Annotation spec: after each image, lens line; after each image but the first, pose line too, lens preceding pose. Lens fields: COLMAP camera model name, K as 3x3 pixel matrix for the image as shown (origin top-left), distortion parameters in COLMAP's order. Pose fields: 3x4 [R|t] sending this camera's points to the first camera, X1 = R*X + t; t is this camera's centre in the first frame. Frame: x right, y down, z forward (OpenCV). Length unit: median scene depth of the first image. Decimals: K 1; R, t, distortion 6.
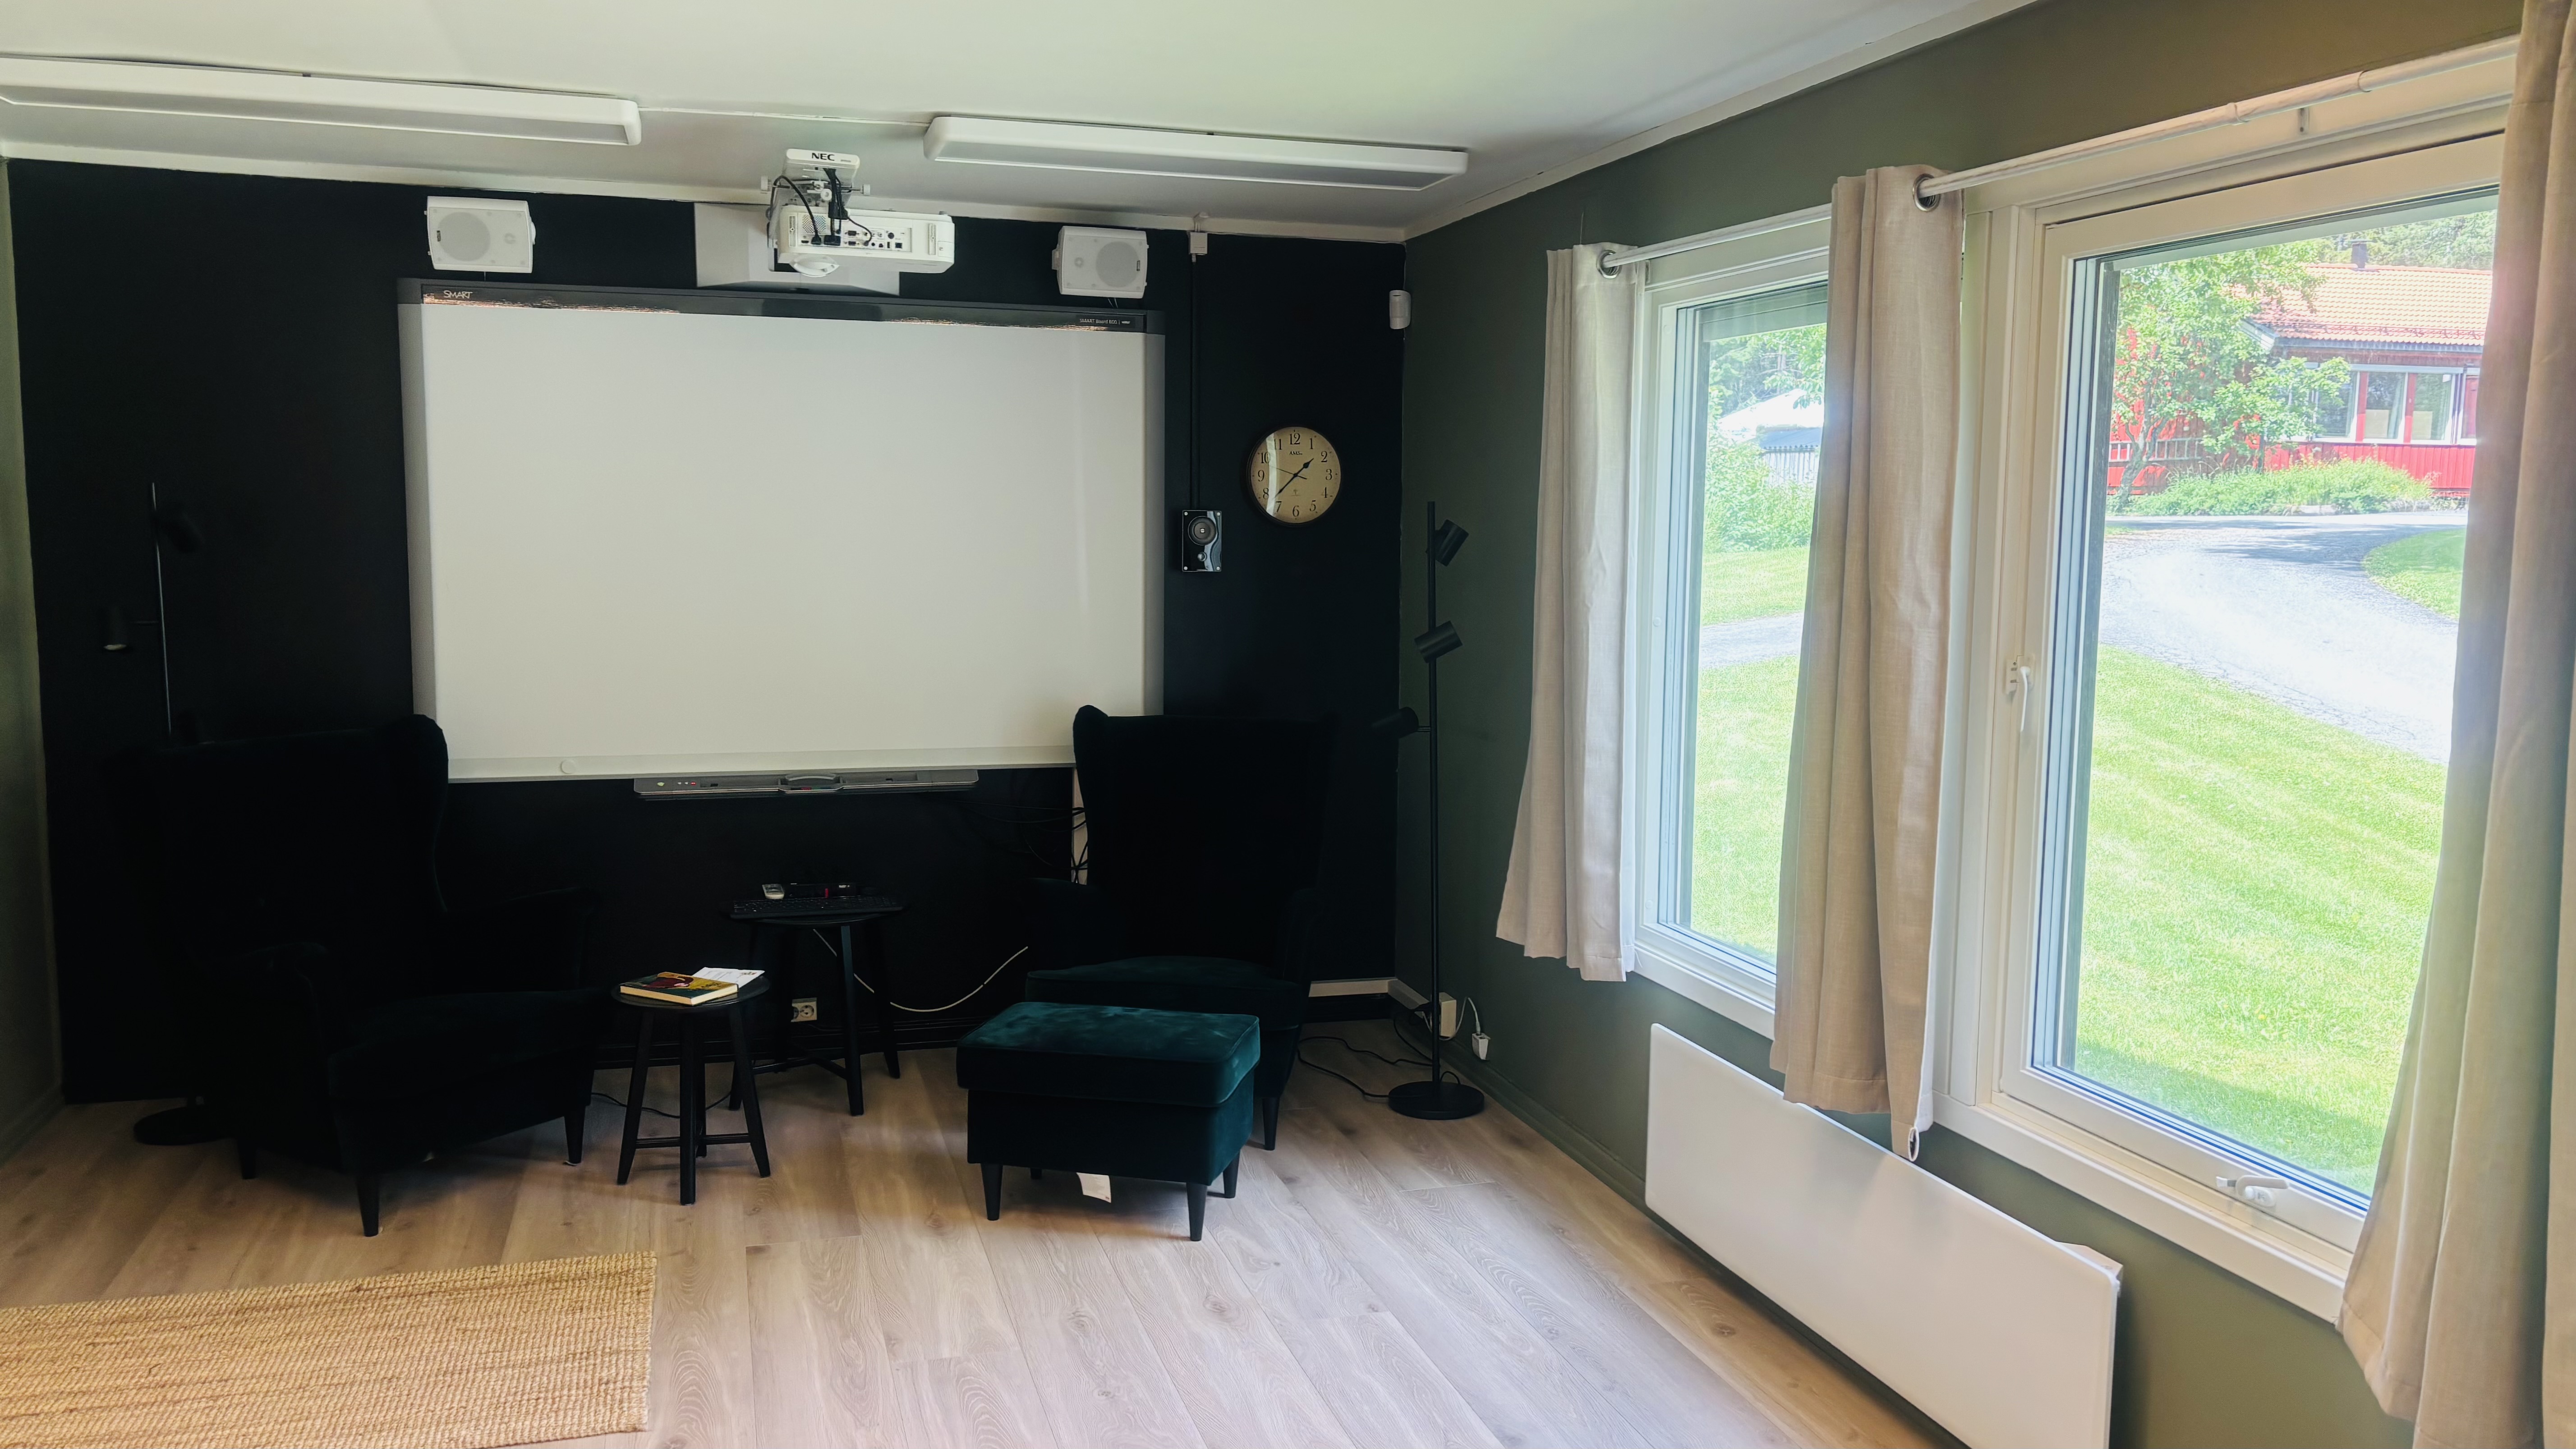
lens RADIAL K [[1940.4, 0, 1287.6], [0, 1940.4, 728.6], [0, 0, 1]] dist [0.048240, -0.062161]
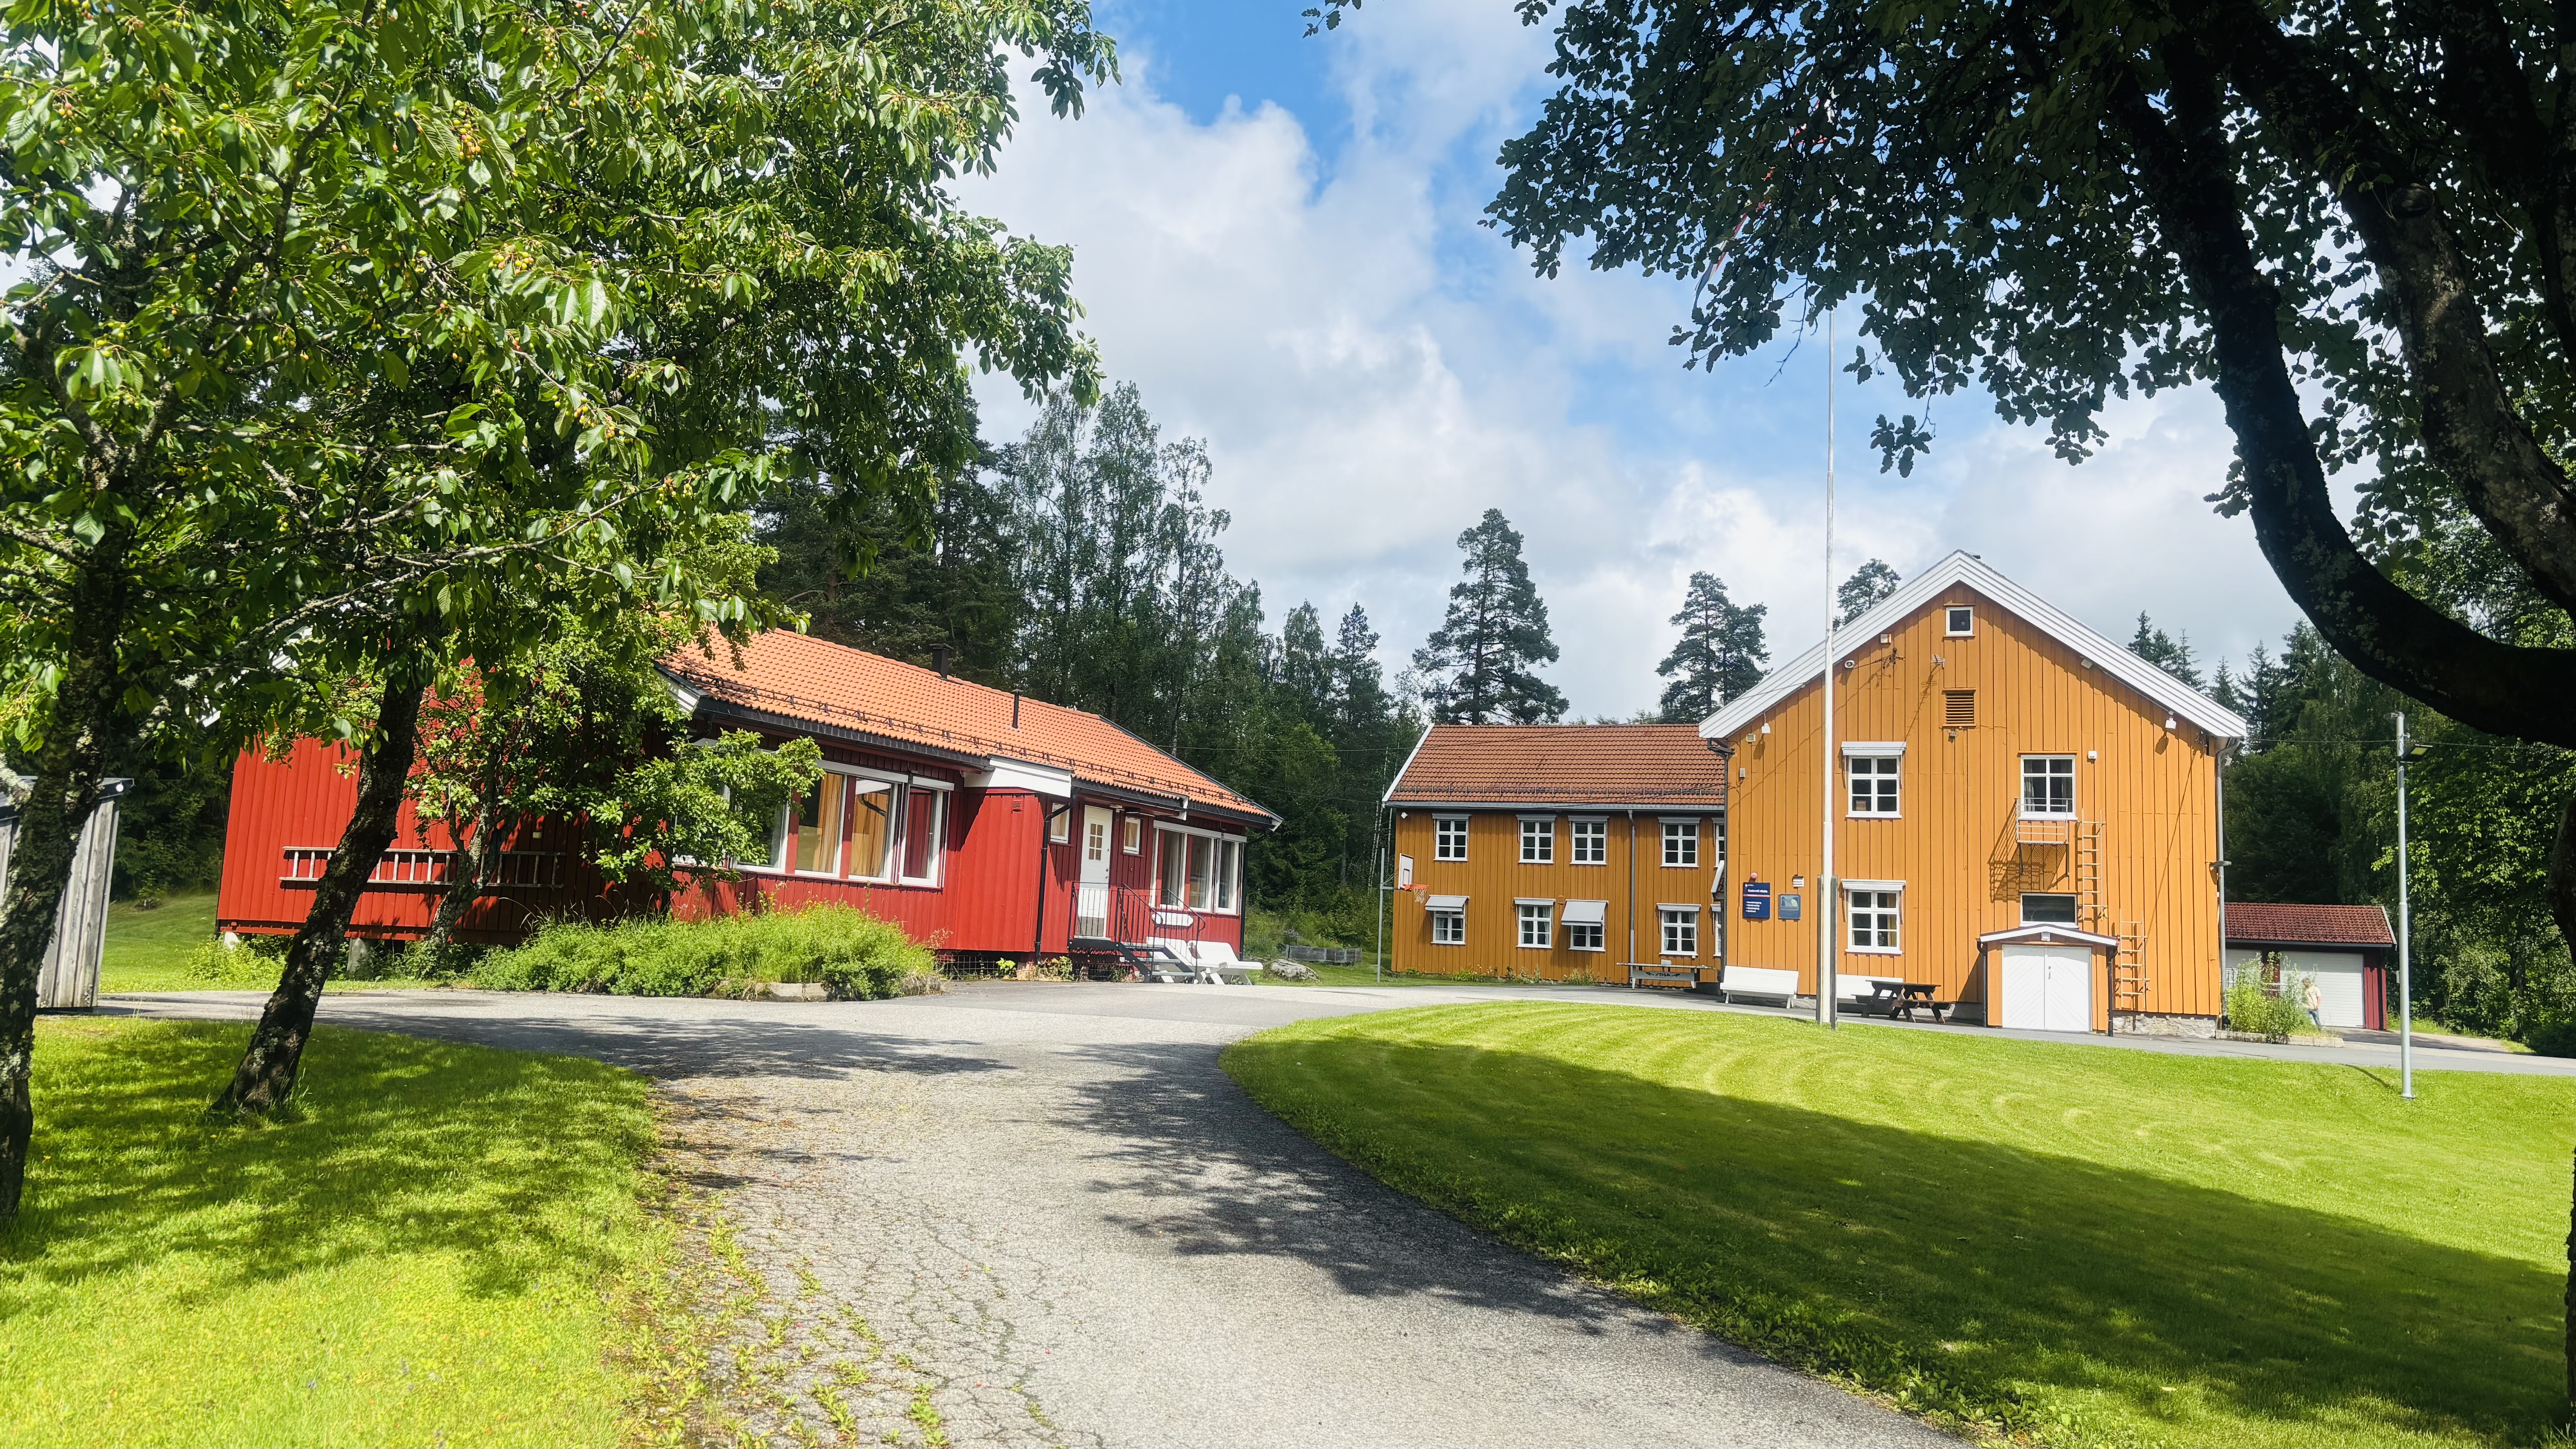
lens RADIAL K [[1940.4, 0, 1248.1], [0, 1940.4, 697.5], [0, 0, 1]] dist [0.048240, -0.062161]
pose [[0.642031, 0.125034, 0.756414, 0.161574], [0.049145, 0.977871, -0.203353, -0.070205], [-0.765102, 0.167733, 0.621679, 0.507403]]
